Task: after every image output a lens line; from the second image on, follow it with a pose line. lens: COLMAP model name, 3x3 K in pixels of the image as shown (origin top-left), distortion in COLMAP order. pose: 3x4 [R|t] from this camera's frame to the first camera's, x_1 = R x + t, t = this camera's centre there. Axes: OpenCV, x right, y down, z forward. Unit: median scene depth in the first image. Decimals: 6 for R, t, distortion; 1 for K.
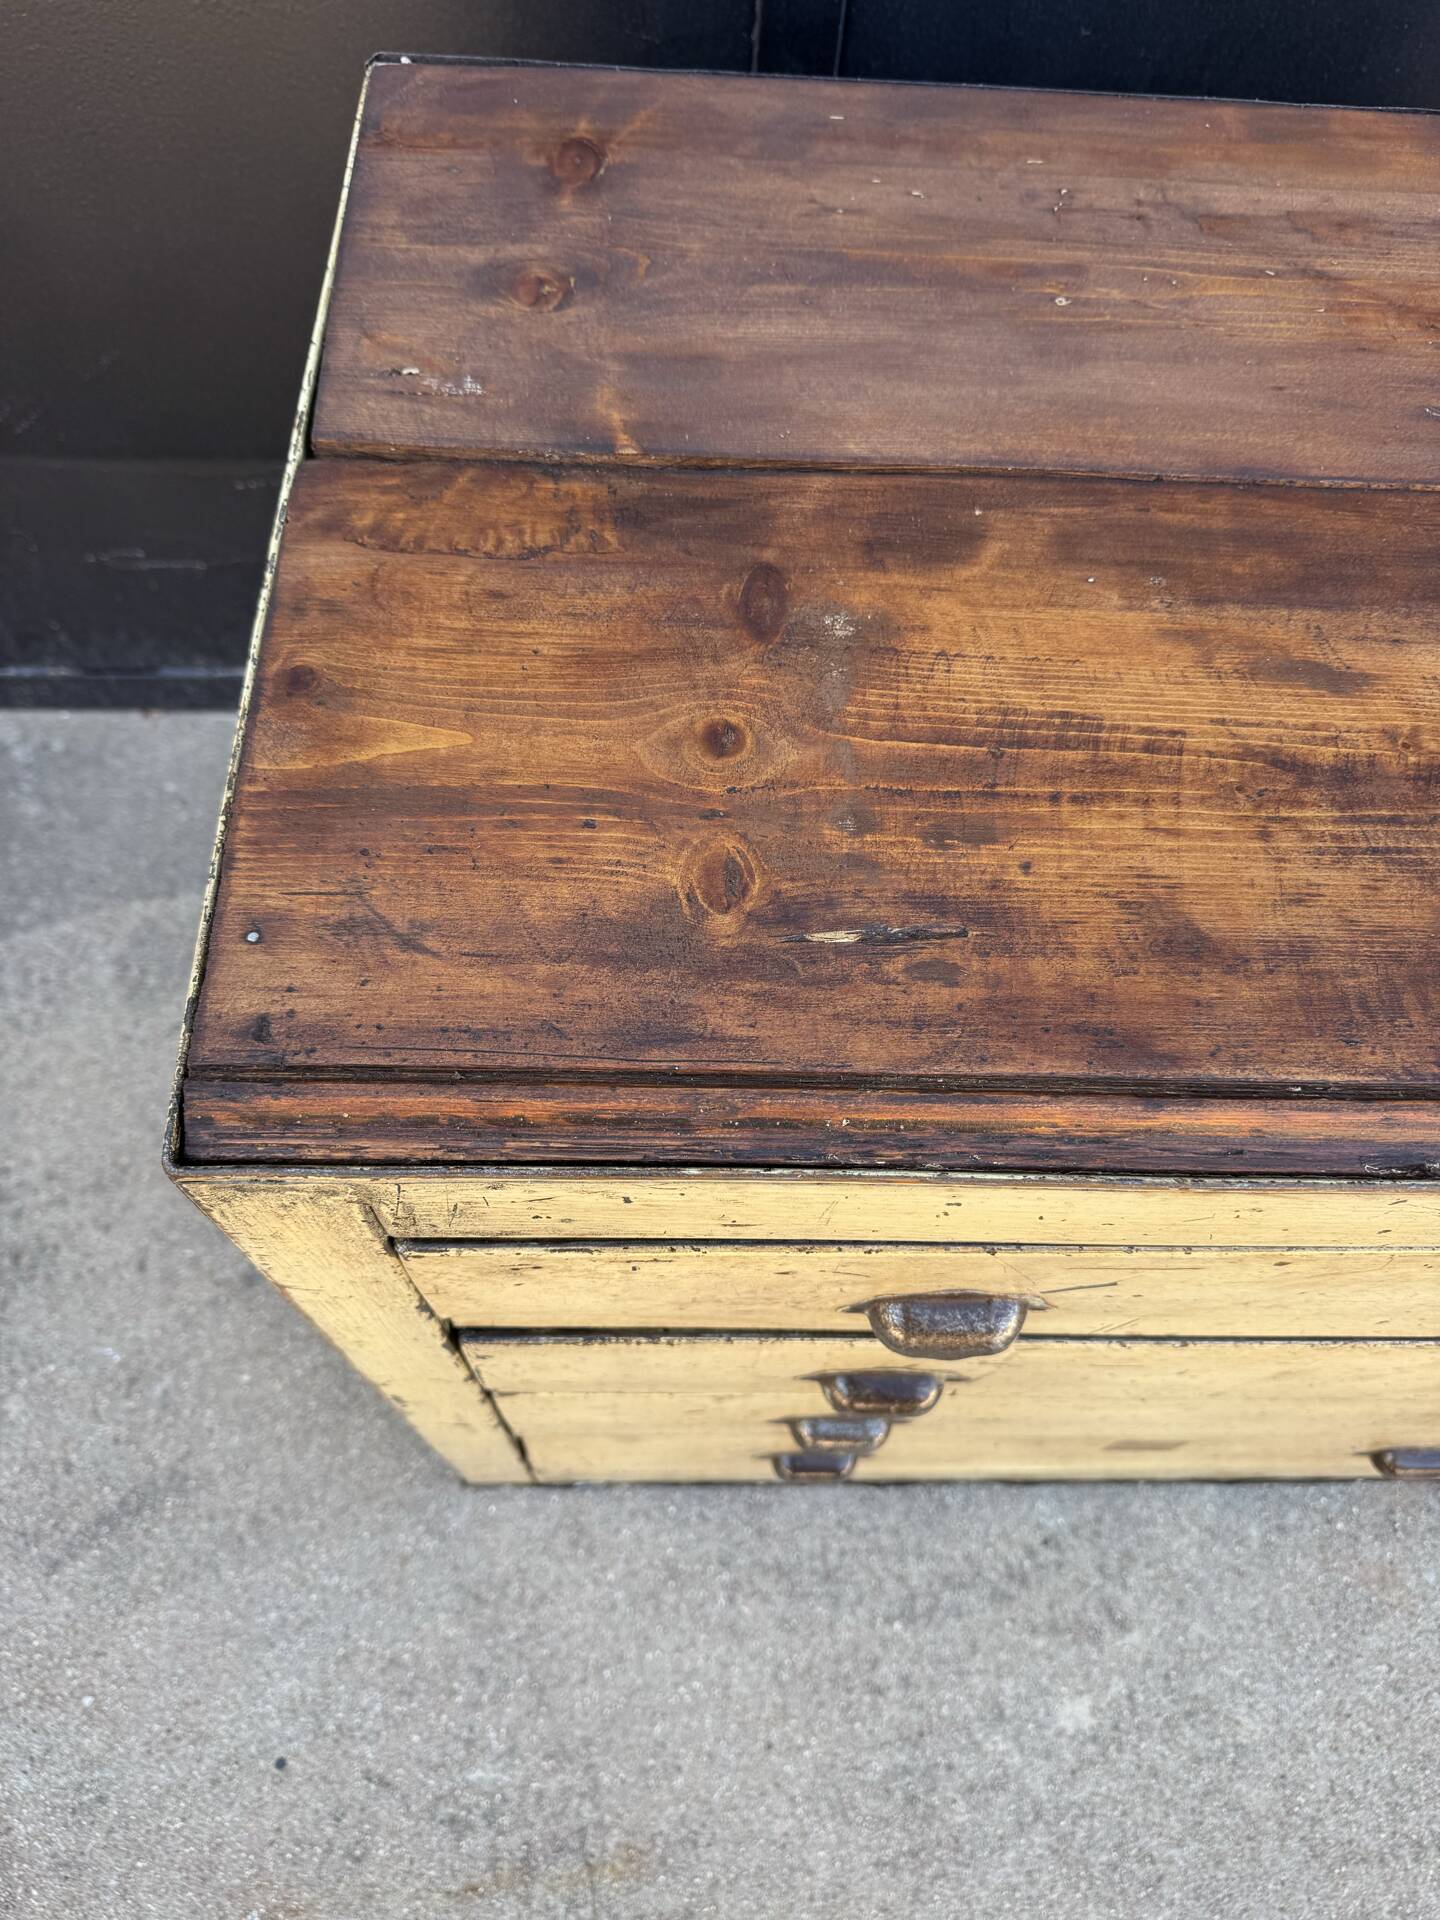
lens RADIAL K [[1386.6, 0, 721.6], [0, 1386.6, 952.0], [0, 0, 1]] dist [-0.007311, -0.005028]
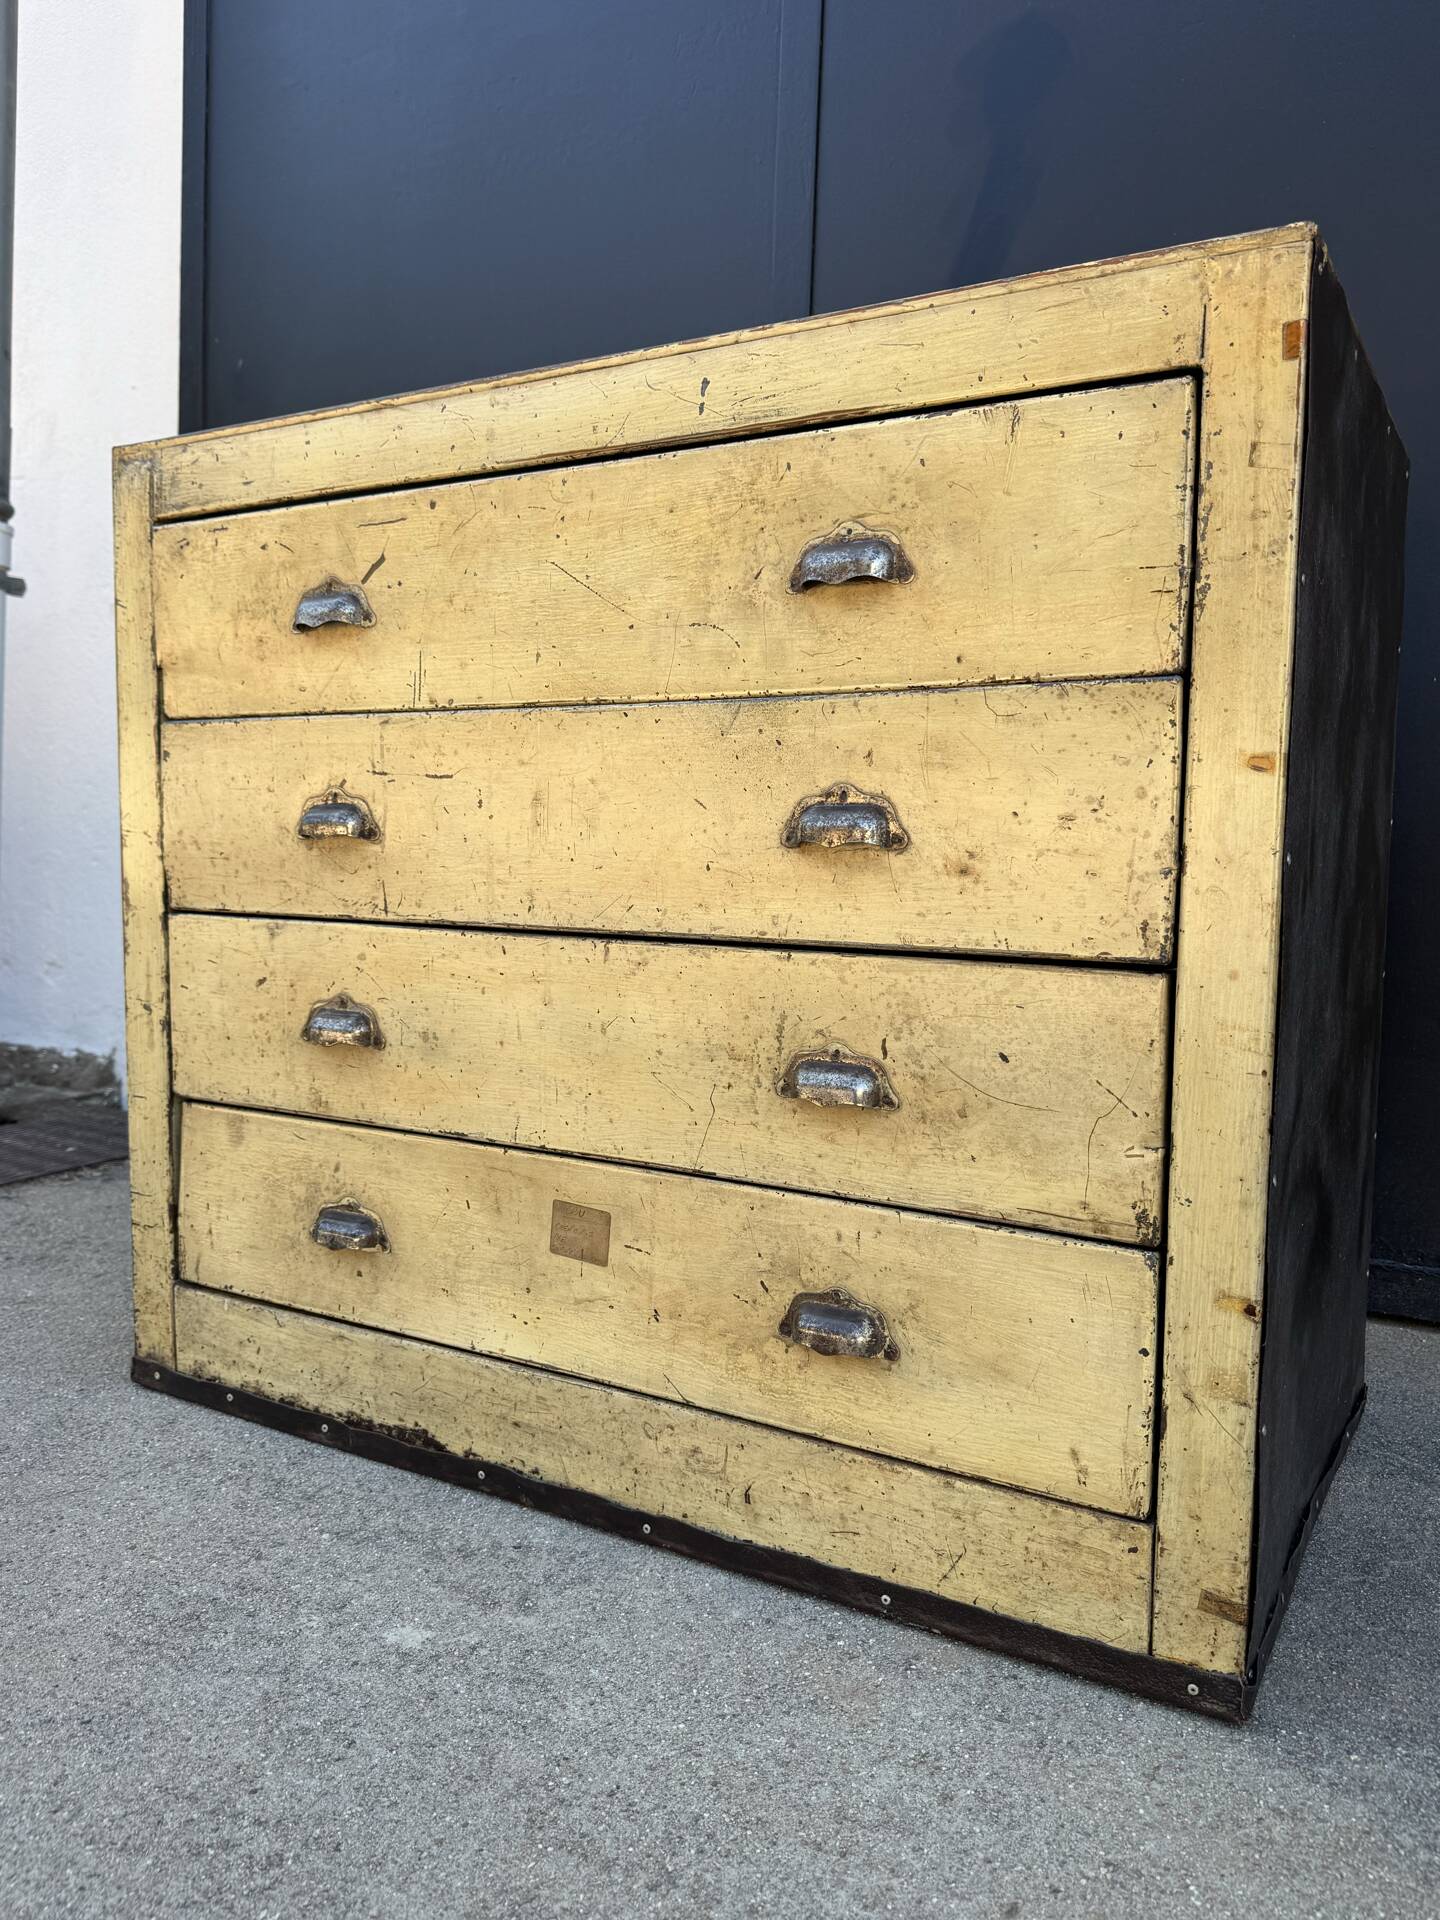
lens RADIAL K [[1403.0, 0, 721.8], [0, 1403.0, 959.4], [0, 0, 1]] dist [0.193071, -0.432604]
pose [[0.860368, 0.008281, -0.509606, 0.869467], [-0.438715, 0.520947, -0.732218, 0.908805], [0.259414, 0.853549, 0.451839, 0.335476]]
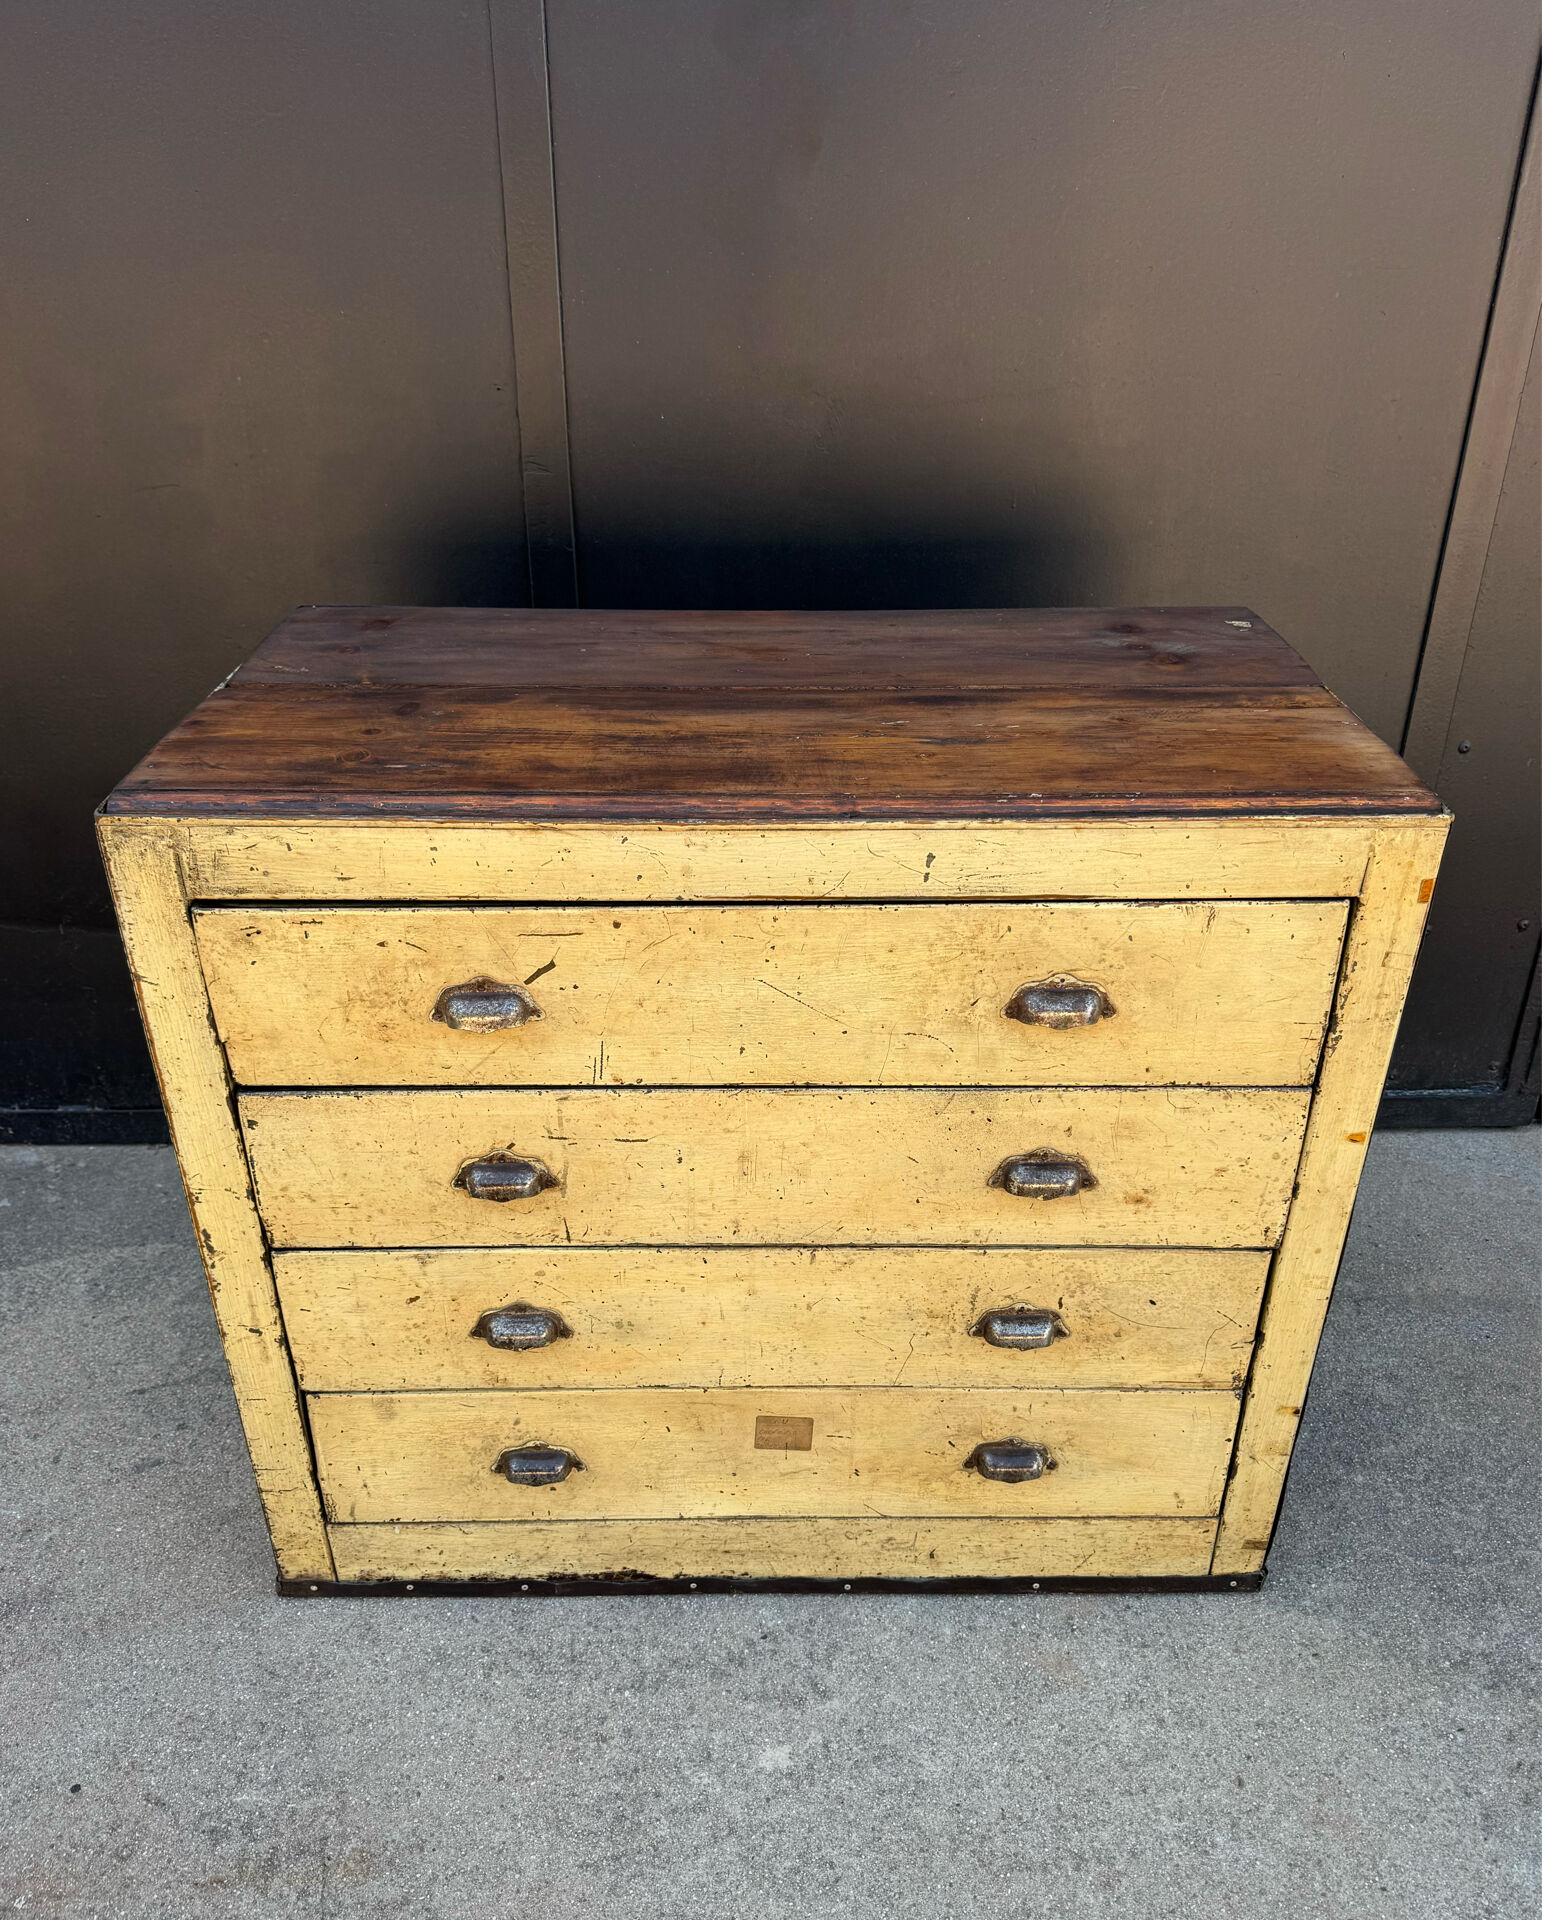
lens RADIAL K [[1486.3, 0, 779.1], [0, 1486.3, 1039.1], [0, 0, 1]] dist [0.171916, -0.333097]
pose [[0.998775, -0.040965, -0.027741, 0.327979], [0.020064, 0.847920, -0.529744, 0.733804], [0.045223, 0.528539, 0.847704, -0.383532]]
